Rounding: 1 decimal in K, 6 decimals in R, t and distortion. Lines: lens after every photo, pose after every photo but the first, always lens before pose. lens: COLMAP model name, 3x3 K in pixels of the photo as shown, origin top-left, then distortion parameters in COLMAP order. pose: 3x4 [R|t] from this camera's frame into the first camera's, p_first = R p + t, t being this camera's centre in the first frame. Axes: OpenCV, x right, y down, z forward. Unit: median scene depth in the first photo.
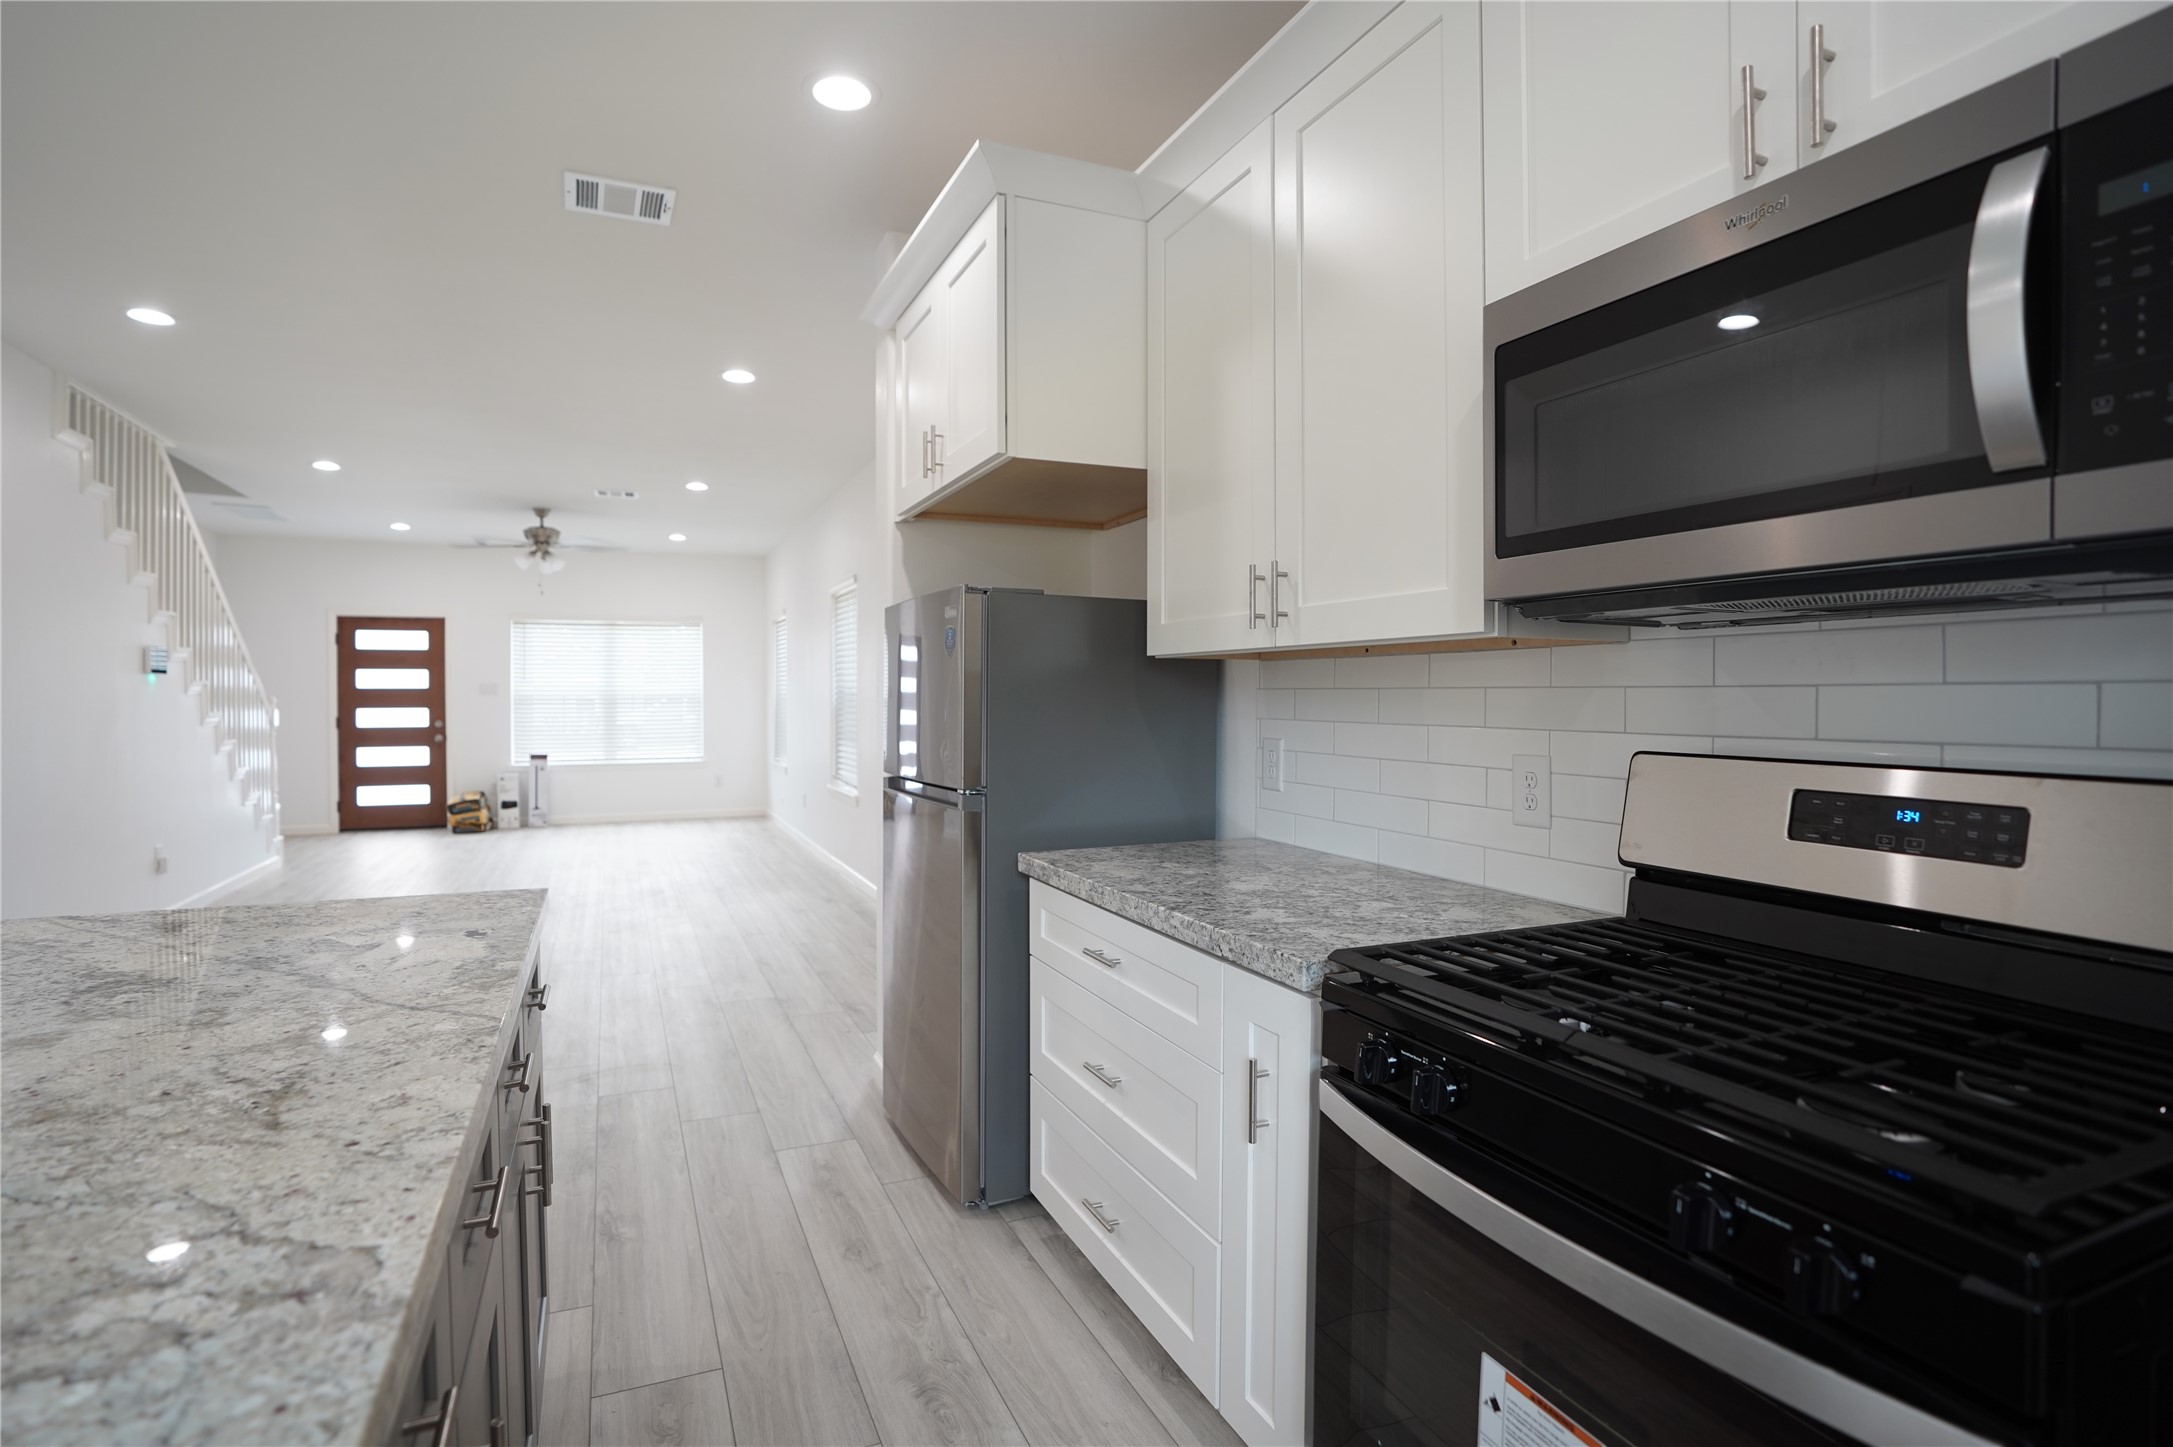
lens RADIAL K [[1087.3, 0, 1097.7], [0, 1087.3, 701.5], [0, 0, 1]] dist [-0.042949, 0.000065]
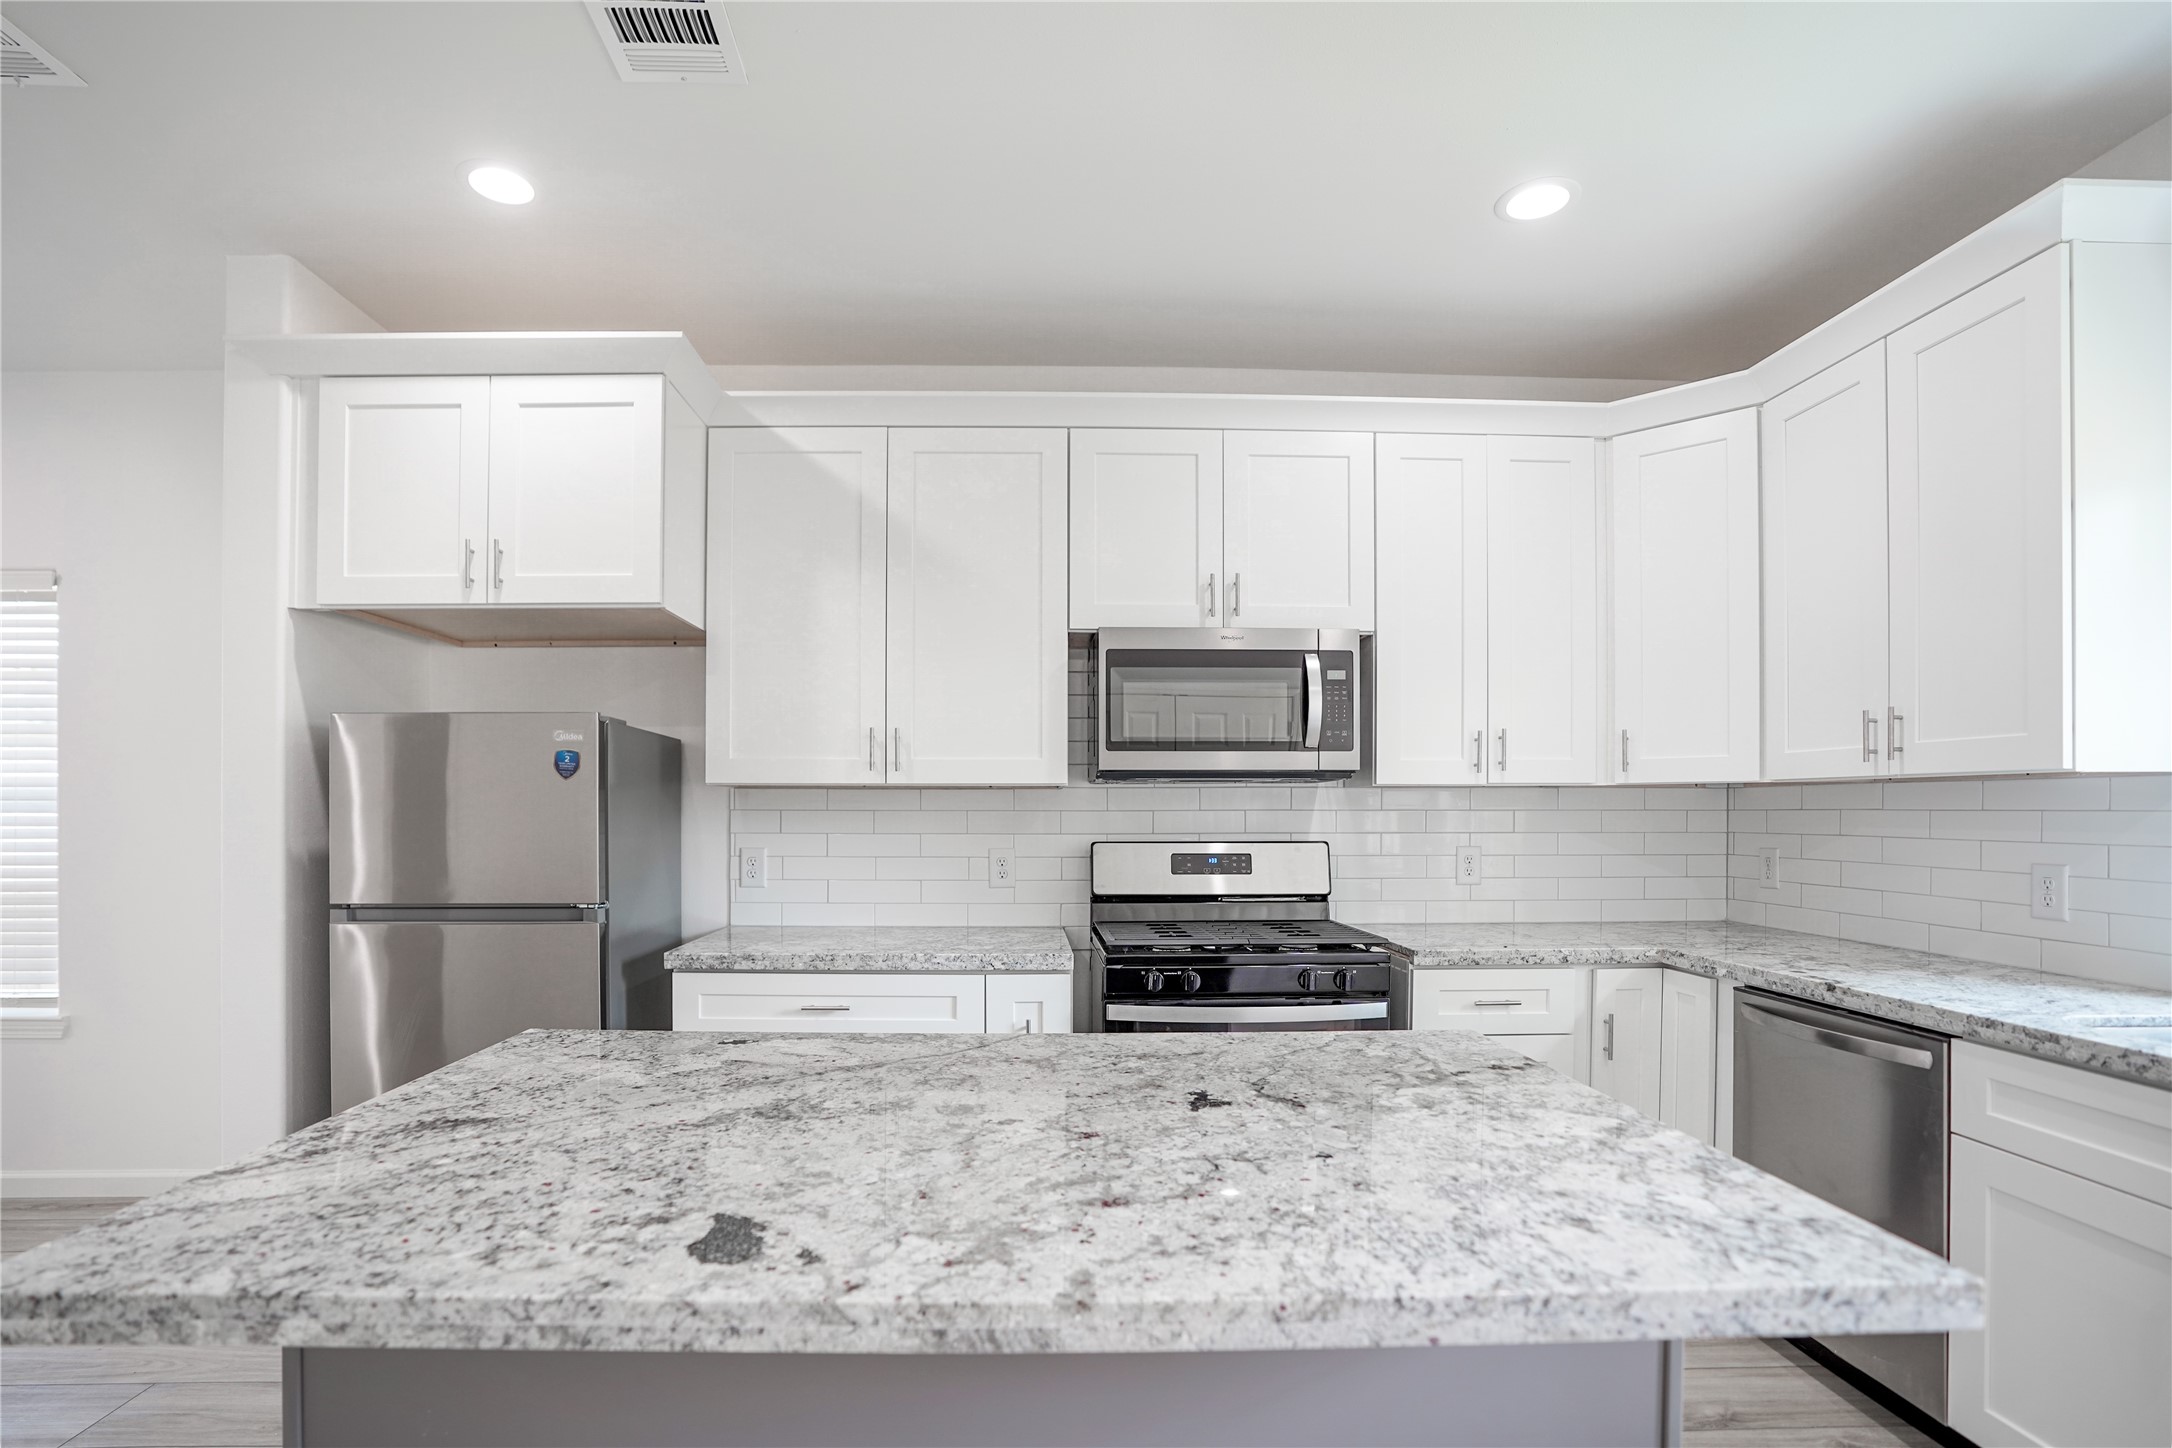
lens RADIAL K [[1034.4, 0, 1067.2], [0, 1034.4, 810.9], [0, 0, 1]] dist [-0.029364, 0.005471]
pose [[0.360202, 0.005367, 0.932859, -1.252207], [0.006235, 0.999947, -0.008161, 0.001779], [-0.932854, 0.008756, 0.360149, 0.286874]]
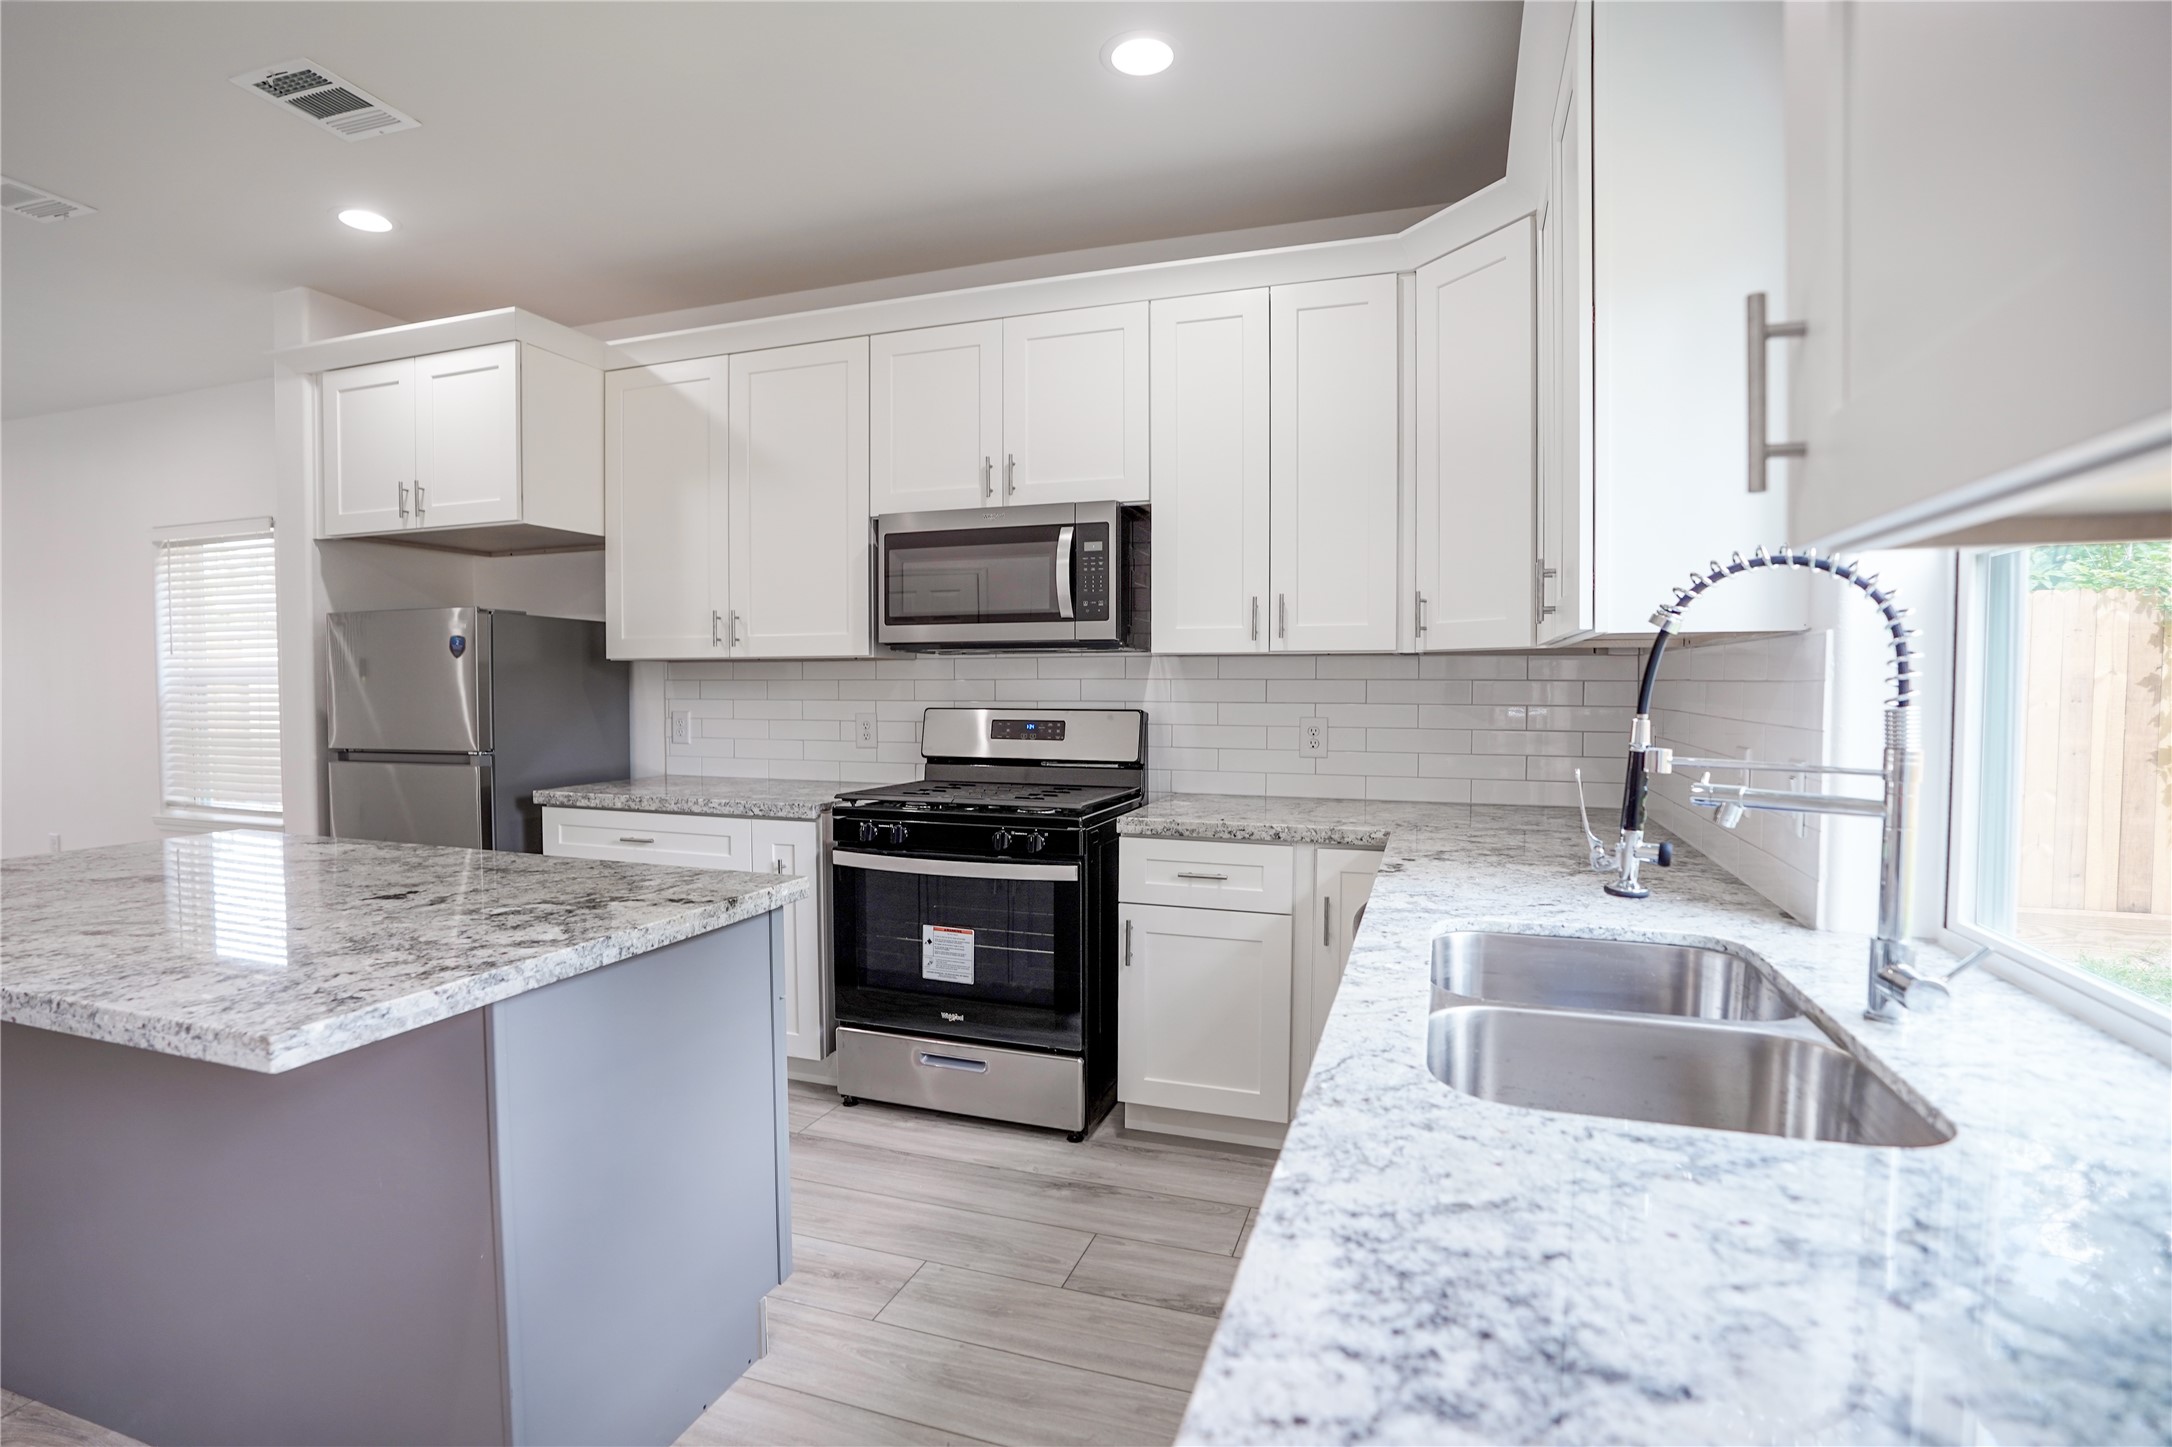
lens RADIAL K [[1034.4, 0, 1095.2], [0, 1034.4, 727.2], [0, 0, 1]] dist [-0.029364, 0.005471]
pose [[0.671513, -0.029181, 0.740418, -0.799570], [0.004093, 0.999355, 0.035674, 0.007518], [-0.740981, -0.020925, 0.671200, -0.680576]]
